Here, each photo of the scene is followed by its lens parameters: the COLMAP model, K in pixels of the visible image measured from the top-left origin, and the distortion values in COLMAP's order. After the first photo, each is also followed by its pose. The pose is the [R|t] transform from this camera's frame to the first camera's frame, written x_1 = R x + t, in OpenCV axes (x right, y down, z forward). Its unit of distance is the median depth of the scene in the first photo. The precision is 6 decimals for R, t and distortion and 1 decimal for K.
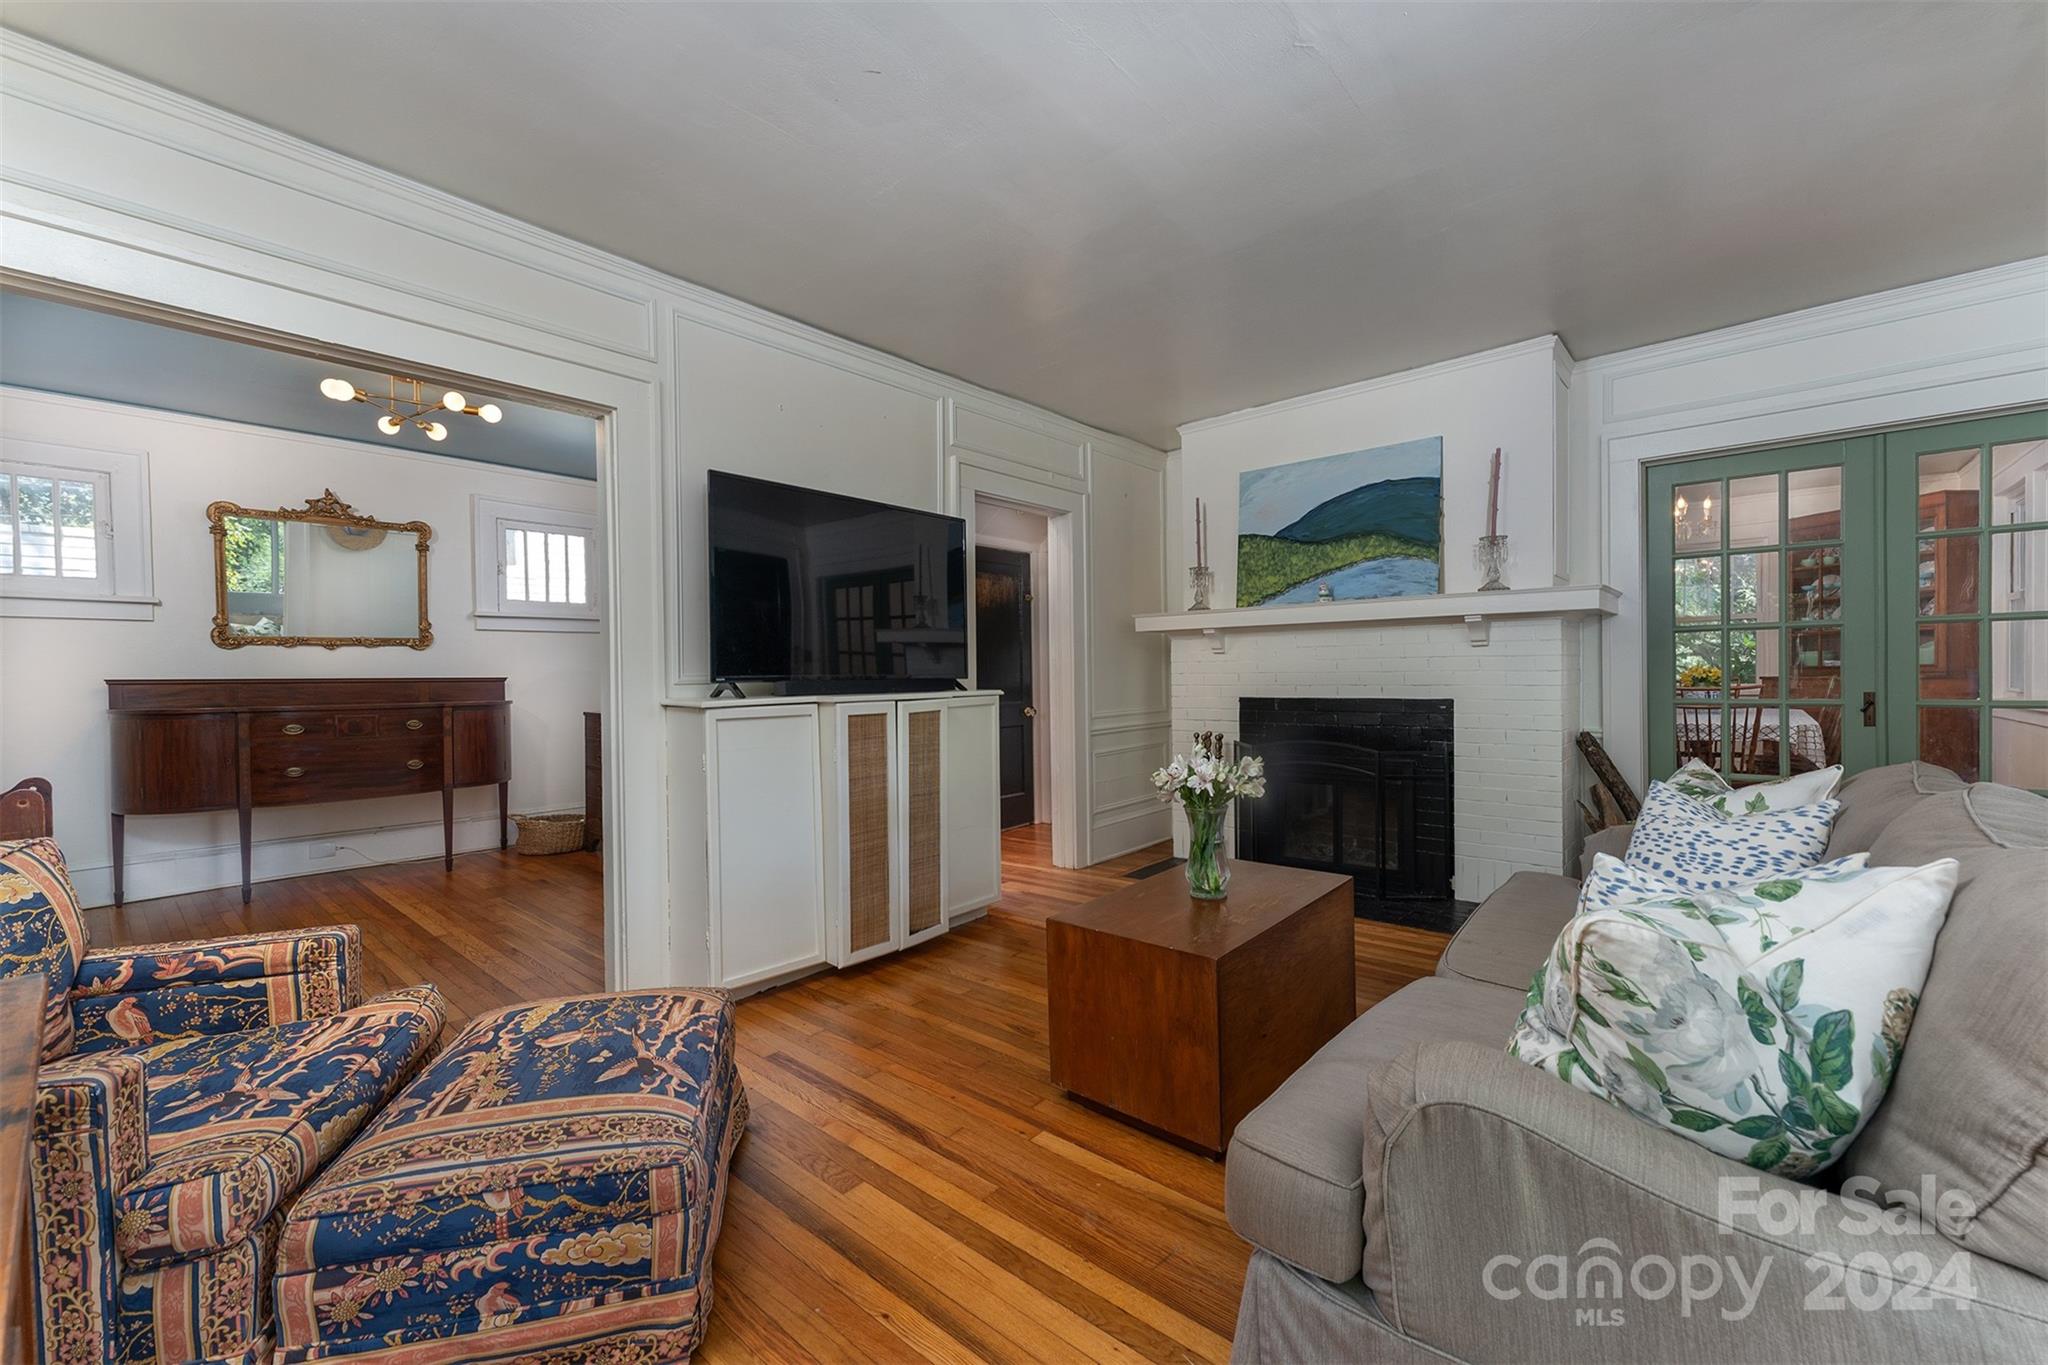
lens RADIAL K [[832.1, 0, 1033.8], [0, 832.1, 687.6], [0, 0, 1]] dist [-0.000314, -0.001646]
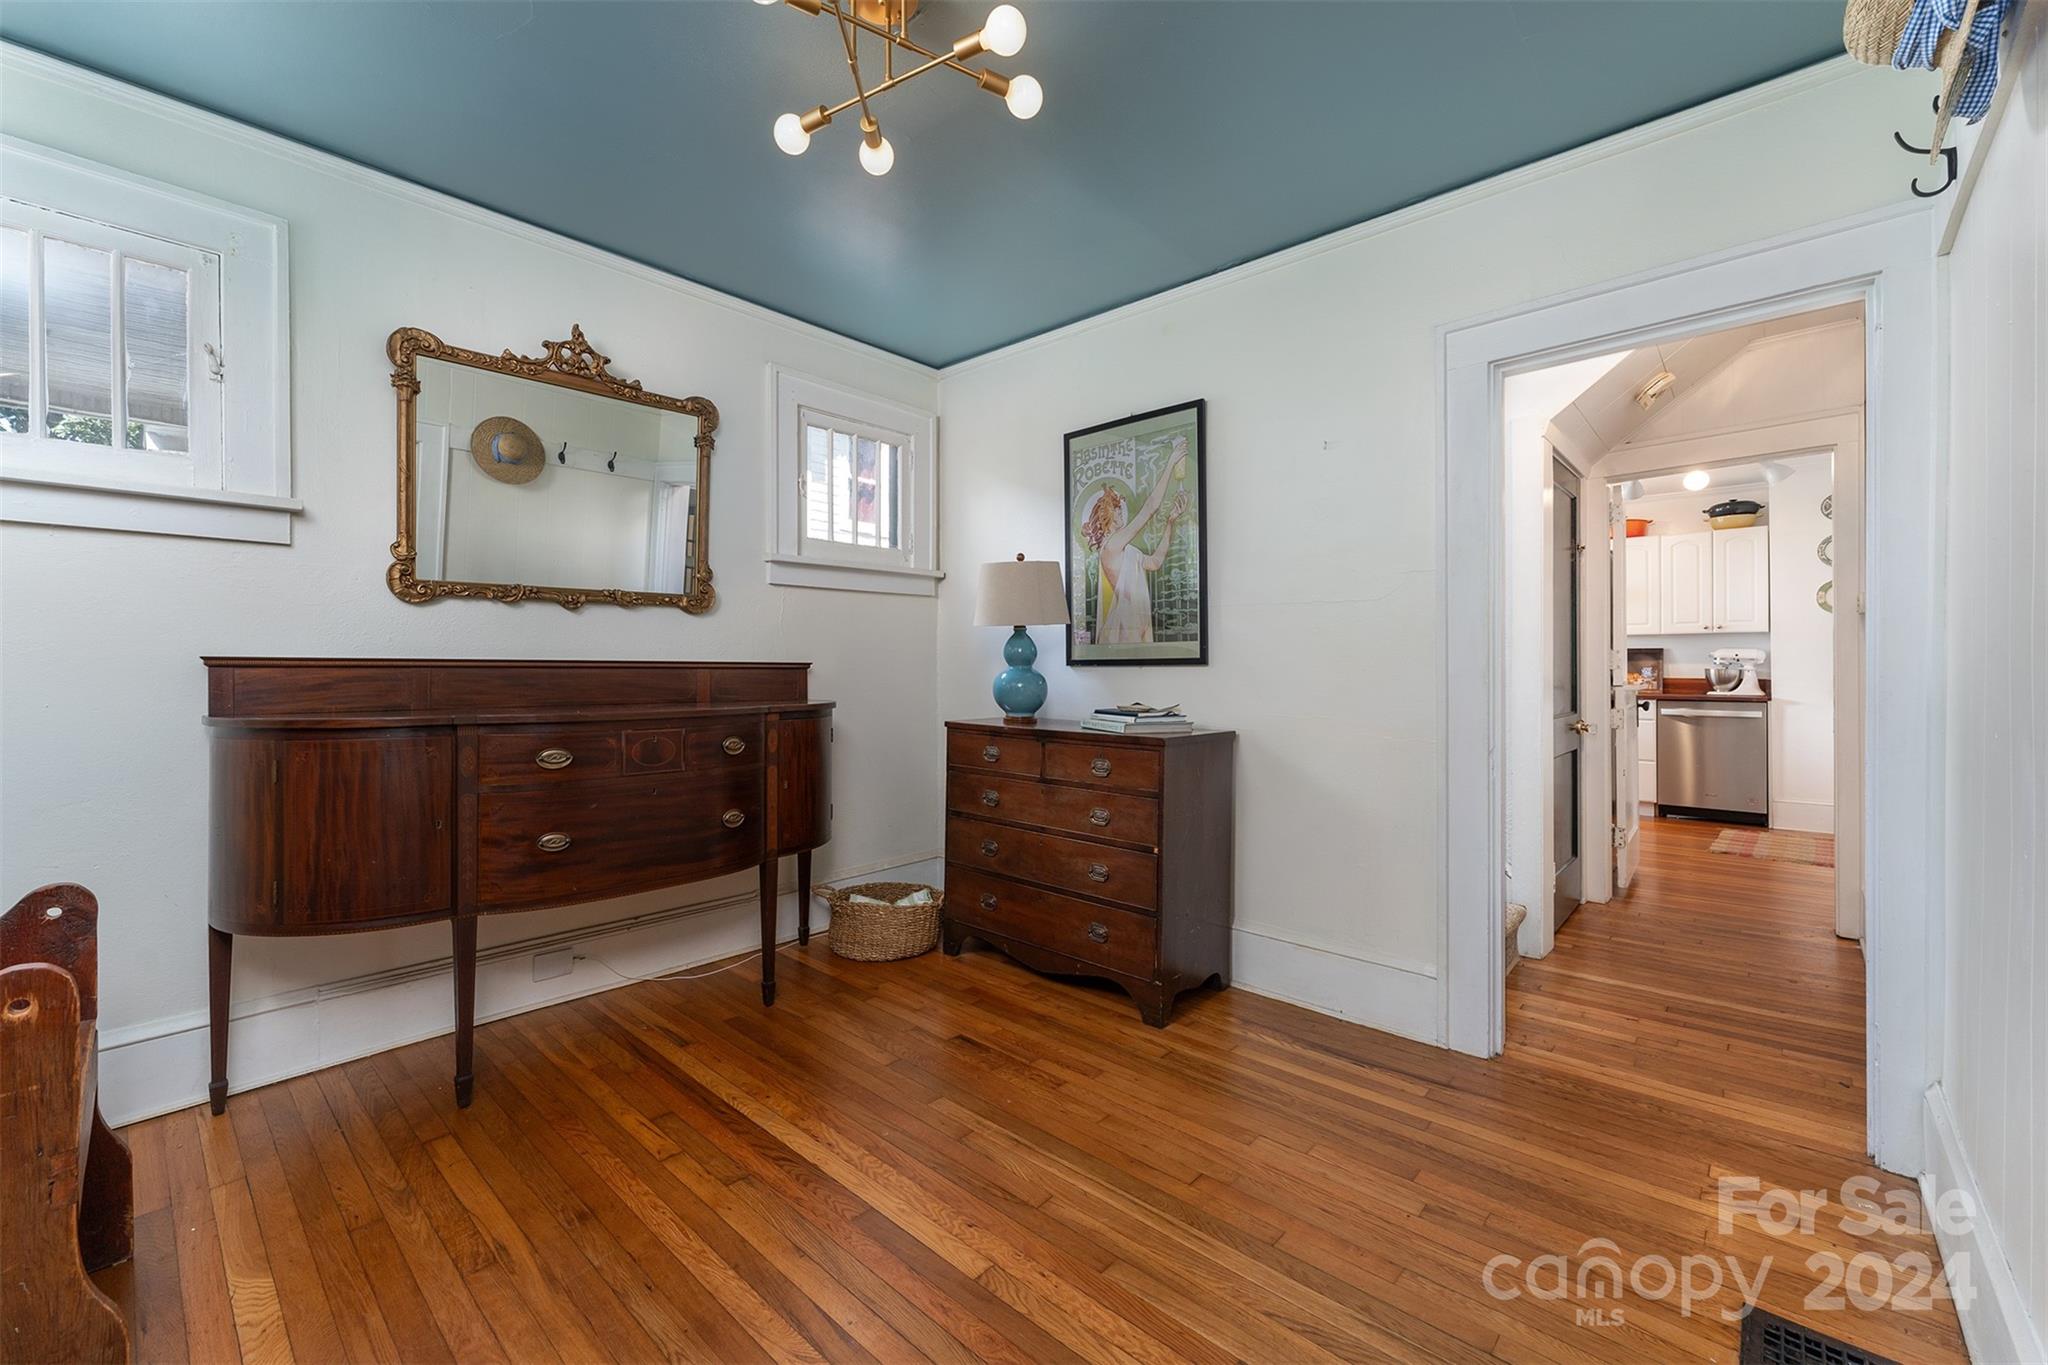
lens RADIAL K [[832.1, 0, 1020.5], [0, 832.1, 674.6], [0, 0, 1]] dist [-0.000314, -0.001646]
pose [[0.999396, 0.016087, -0.030810, -0.578060], [-0.016229, 0.999859, -0.004360, -0.004321], [0.030735, 0.004857, 0.999516, 0.486693]]
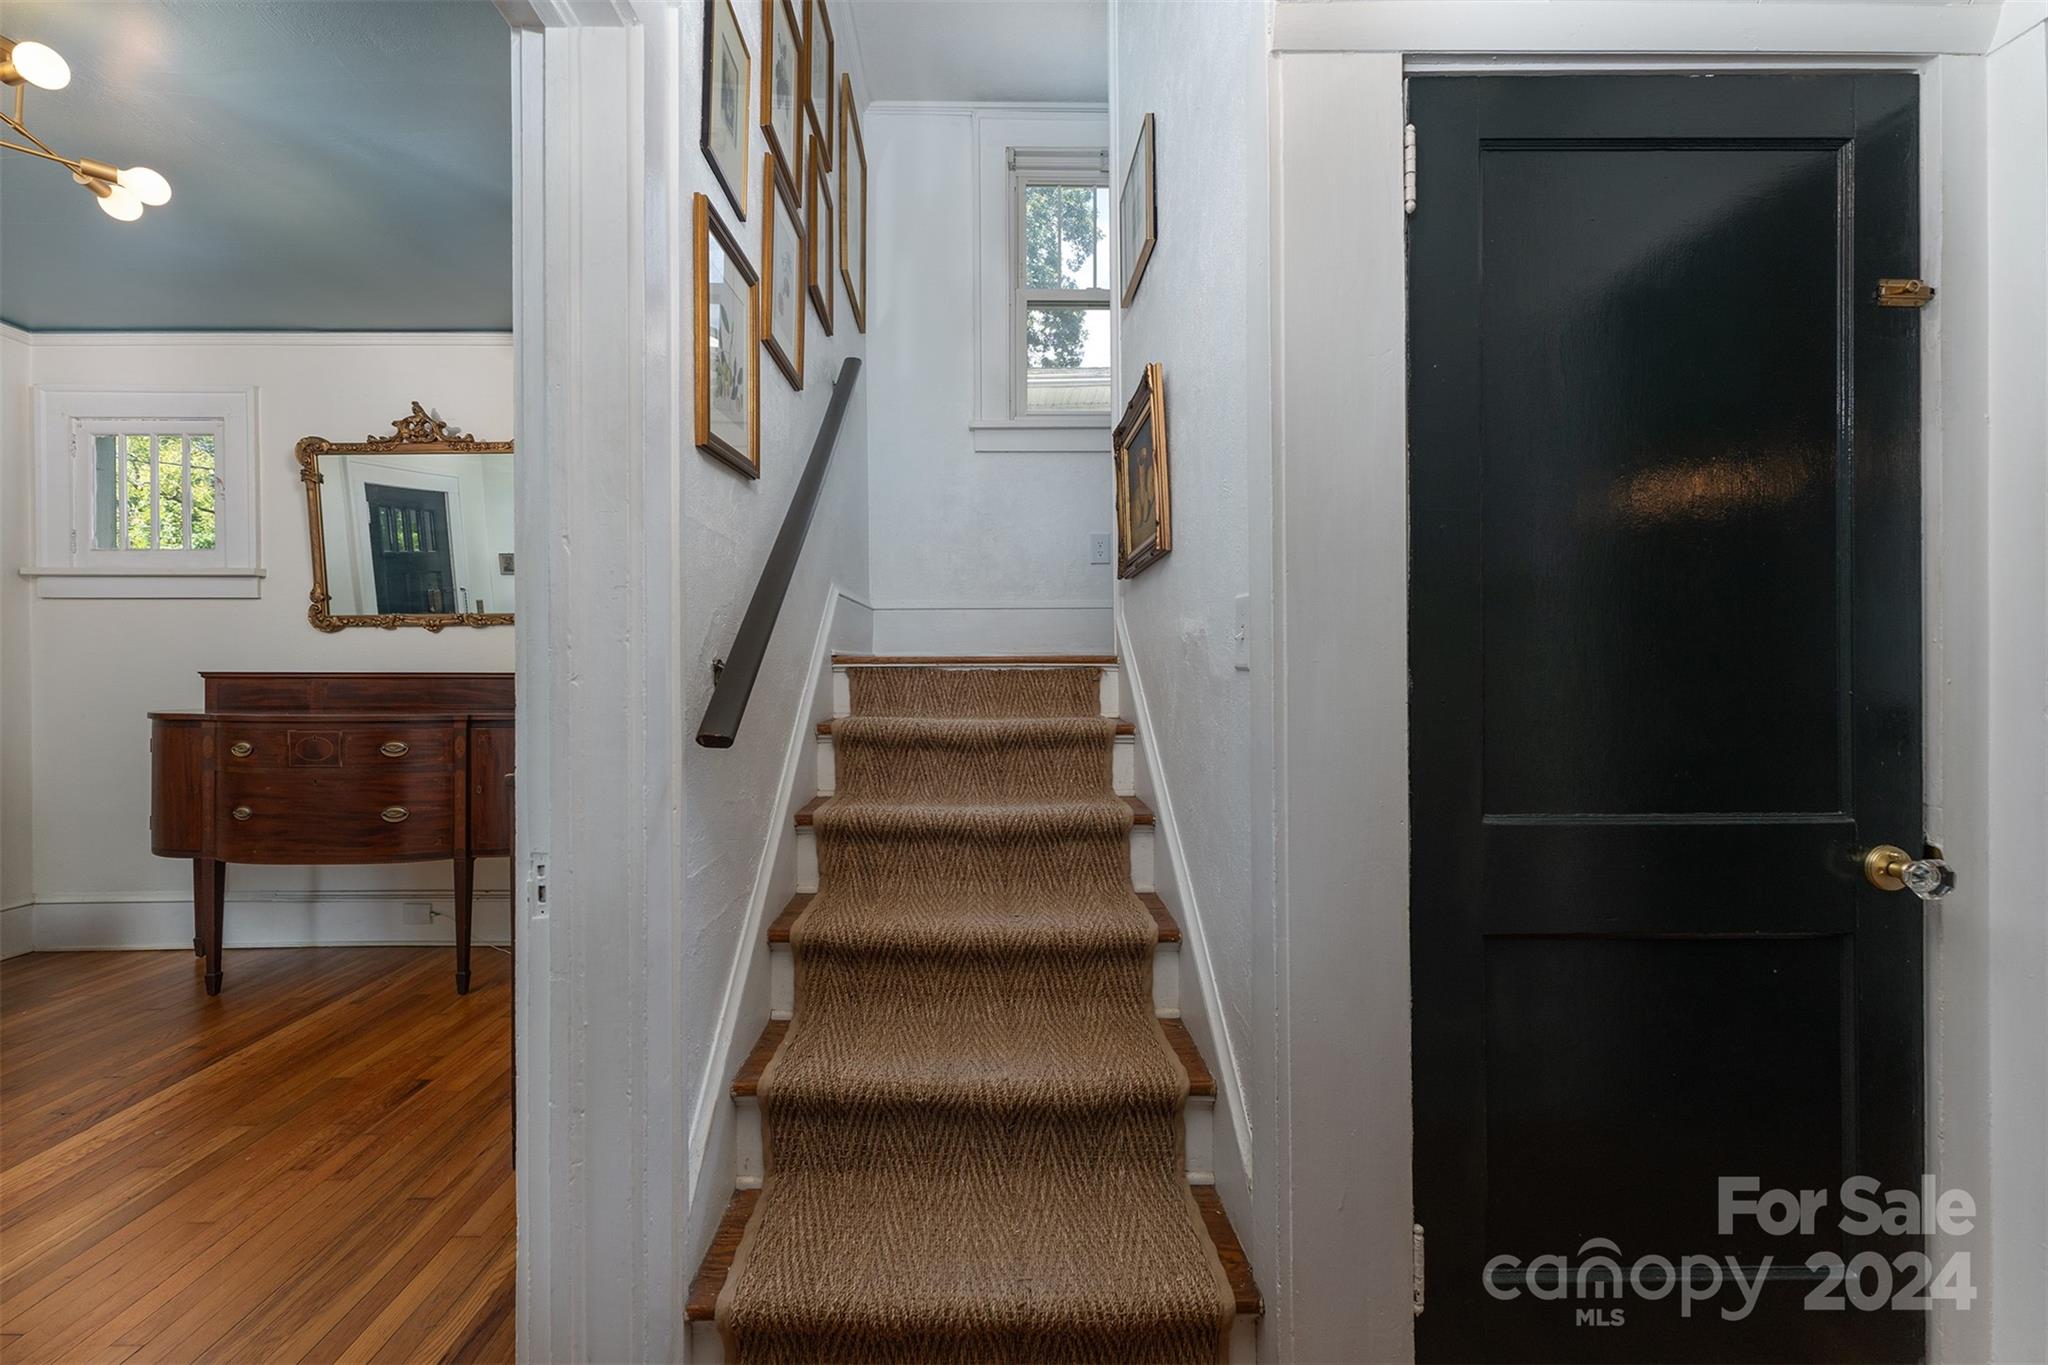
lens RADIAL K [[832.1, 0, 976.7], [0, 832.1, 675.8], [0, 0, 1]] dist [-0.000314, -0.001646]
pose [[0.664171, 0.011799, -0.747487, -0.005630], [-0.017645, 0.999844, 0.000104, -0.017843], [0.747372, 0.013121, 0.664276, 0.976204]]
